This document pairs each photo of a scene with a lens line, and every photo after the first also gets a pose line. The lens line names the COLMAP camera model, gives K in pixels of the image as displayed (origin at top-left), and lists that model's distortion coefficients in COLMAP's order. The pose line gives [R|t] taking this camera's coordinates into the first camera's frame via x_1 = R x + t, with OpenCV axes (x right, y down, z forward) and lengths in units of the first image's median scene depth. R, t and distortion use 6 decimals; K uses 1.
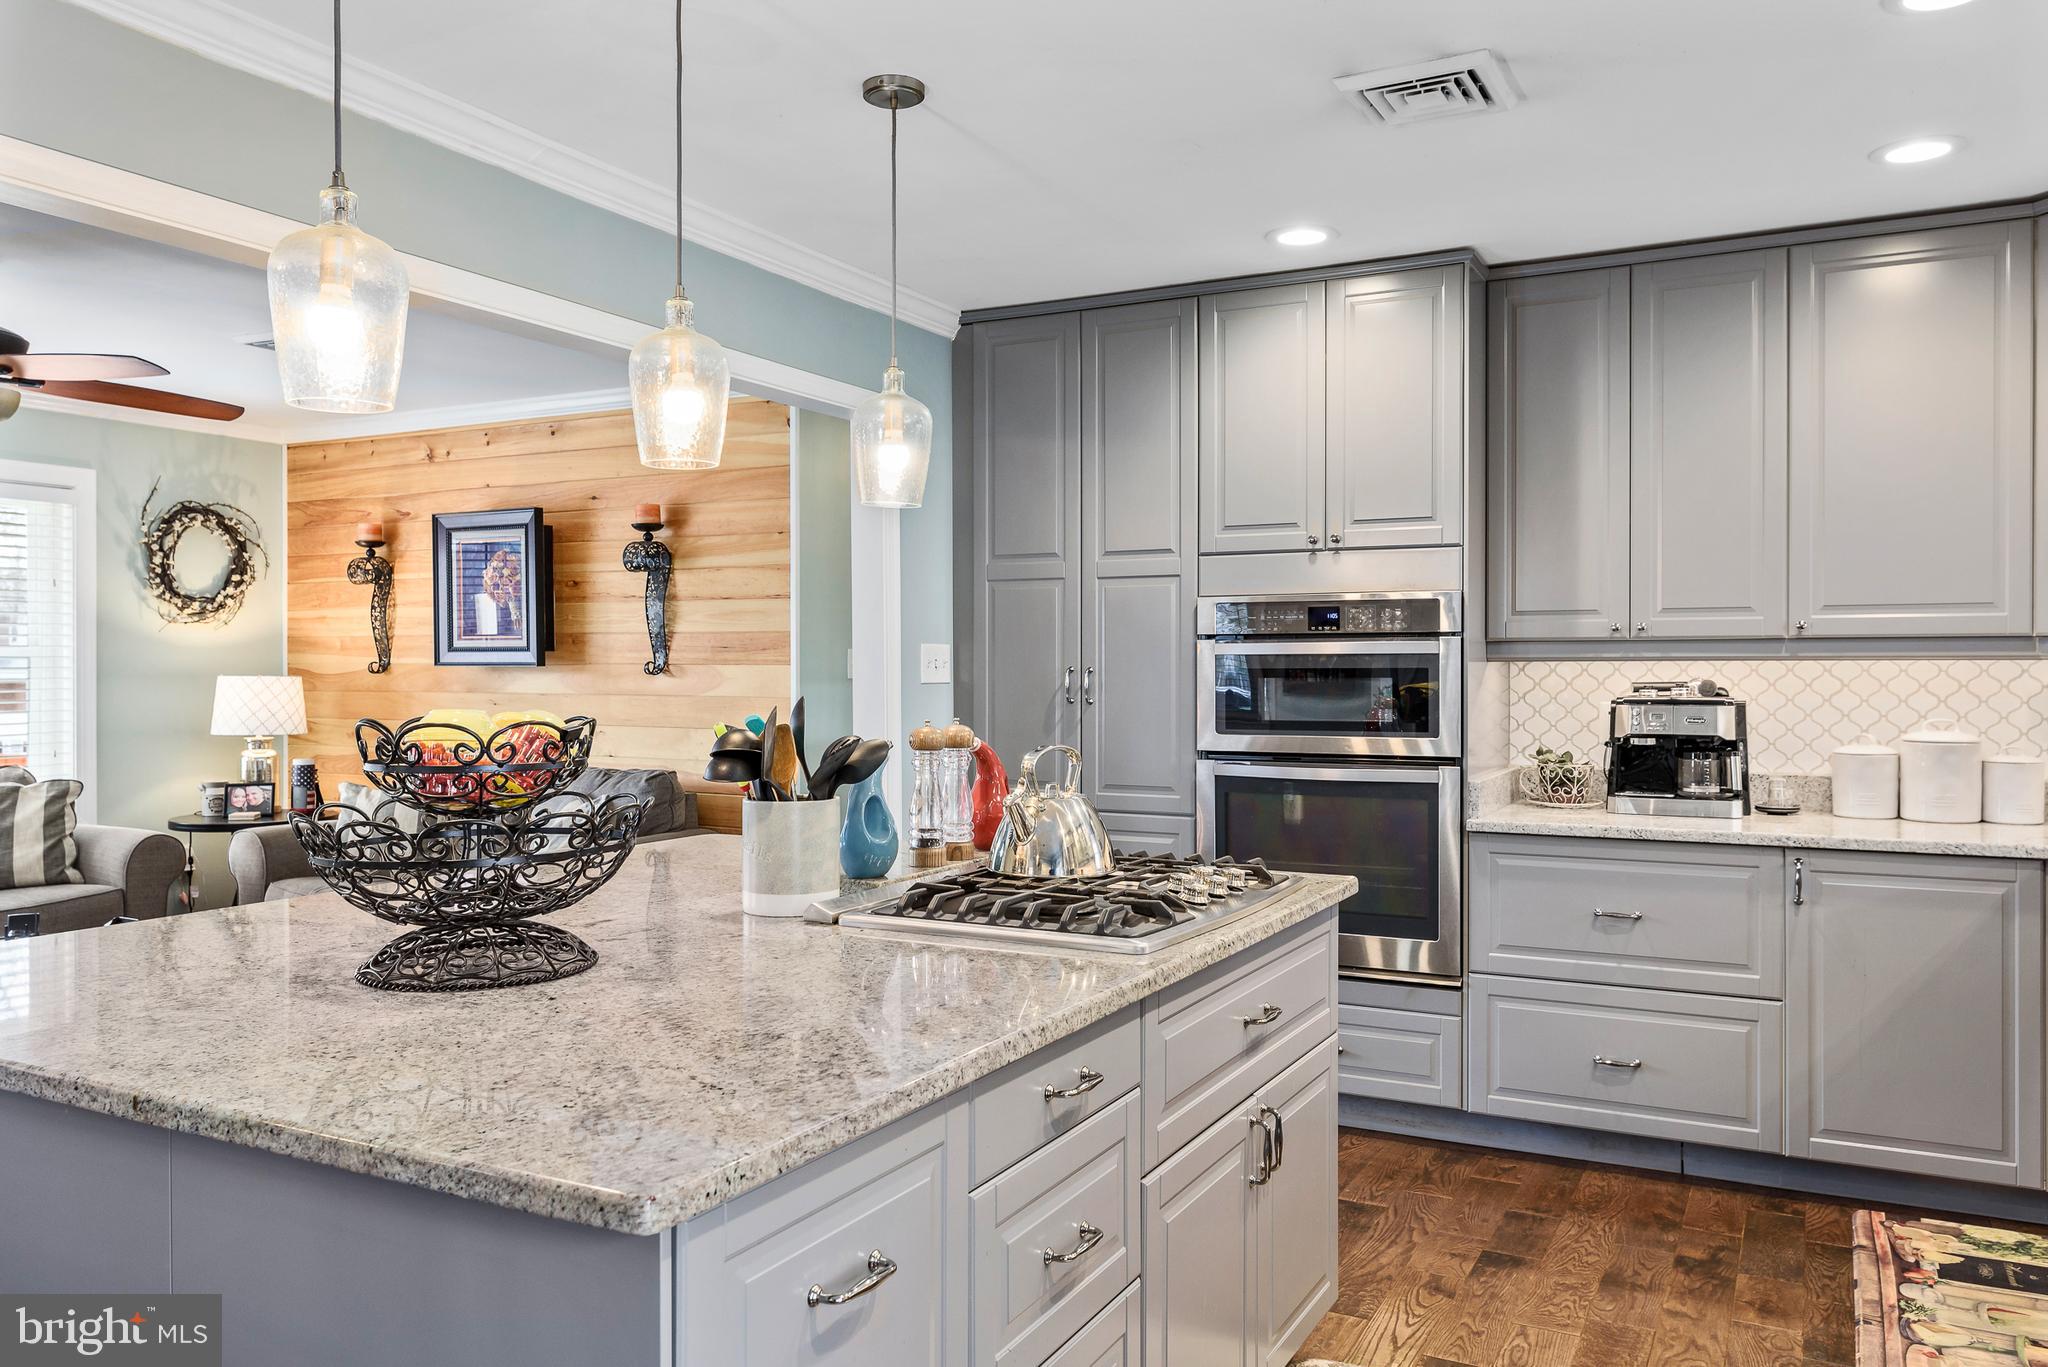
lens RADIAL K [[1498.2, 0, 1085.9], [0, 1498.2, 671.6], [0, 0, 1]] dist [0.002997, 0.002307]
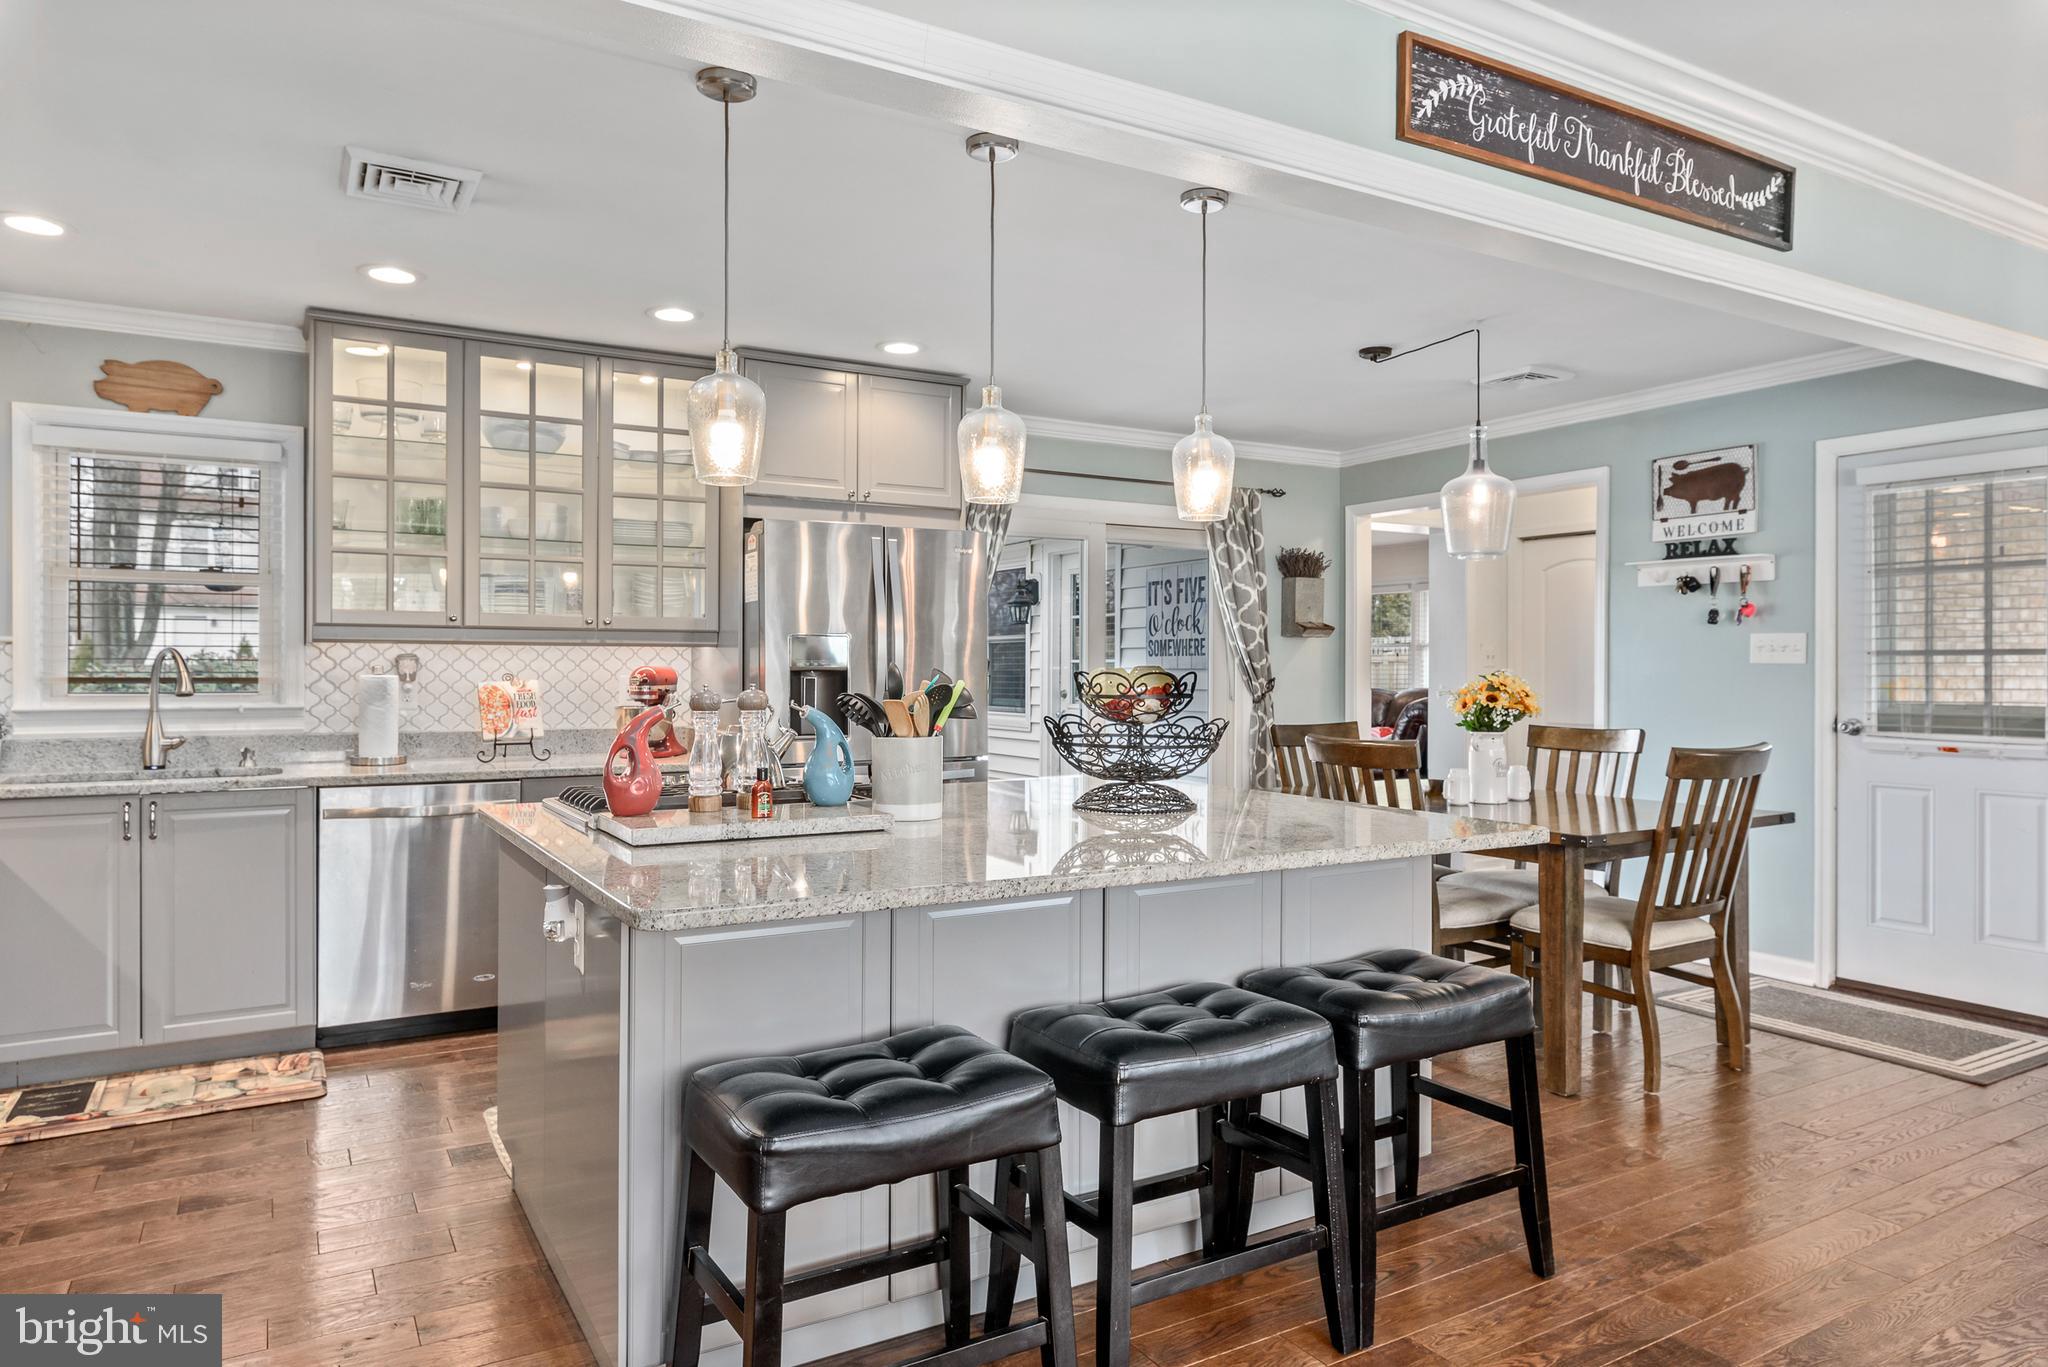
lens RADIAL K [[1282.3, 0, 1036.5], [0, 1282.3, 661.1], [0, 0, 1]] dist [-0.008192, -0.002736]
pose [[-0.846957, 0.000946, 0.531661, -0.558018], [-0.000355, 0.999997, -0.002346, 0.011335], [-0.531662, -0.002176, -0.846954, 1.160145]]
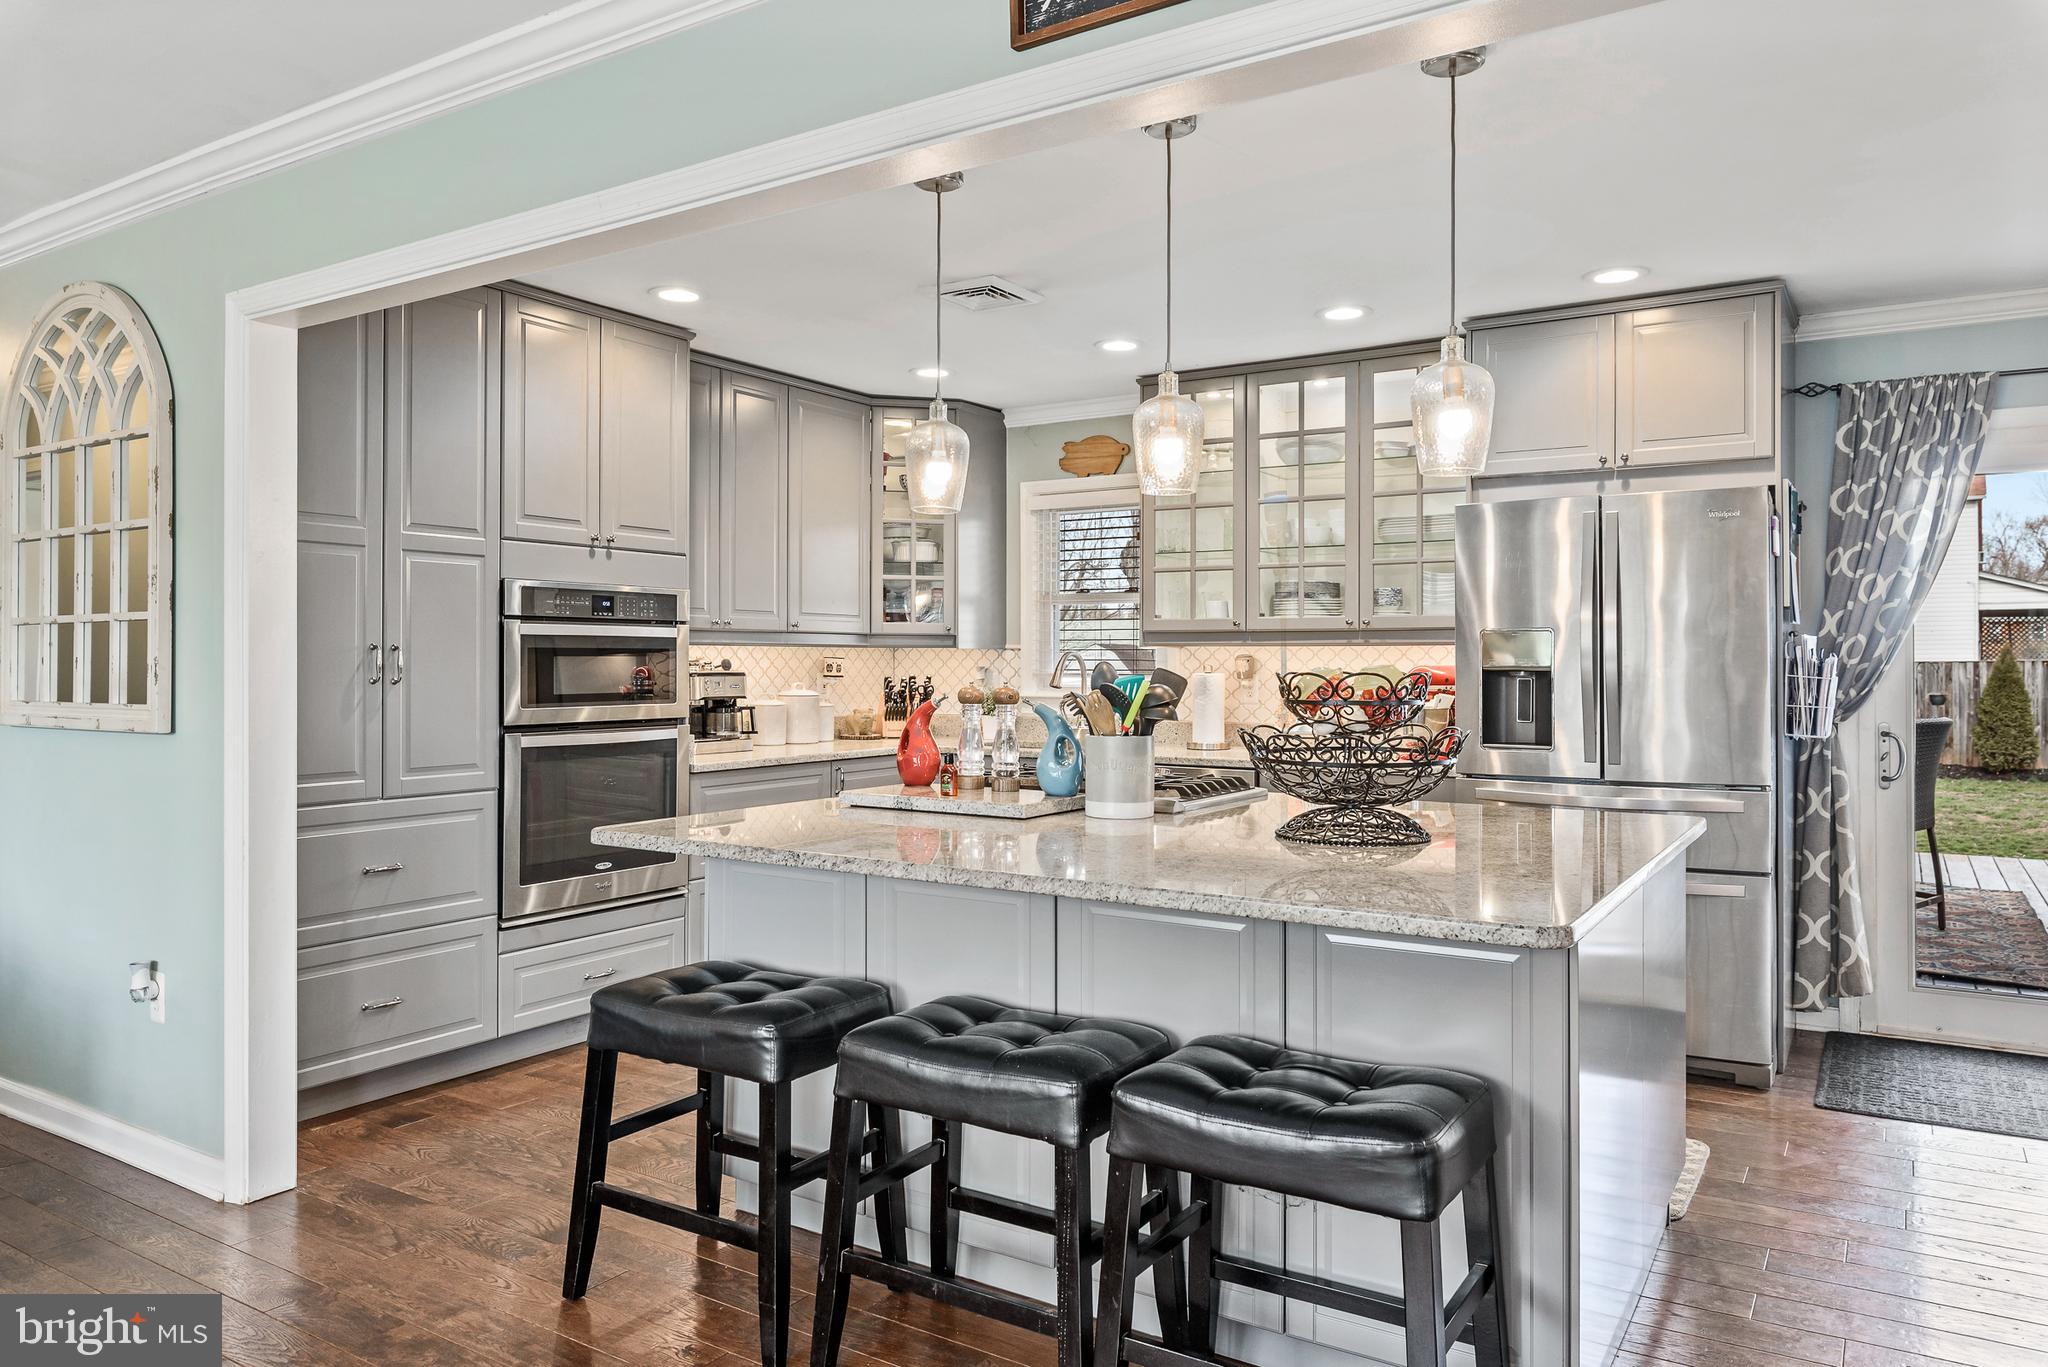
lens RADIAL K [[1361.7, 0, 1018.3], [0, 1361.7, 645.4], [0, 0, 1]] dist [0.002048, -0.000392]
pose [[0.095656, 0.013446, 0.995324, -0.885270], [0.002259, 0.999903, -0.013725, 0.011327], [-0.995412, 0.003562, 0.095617, 0.583806]]
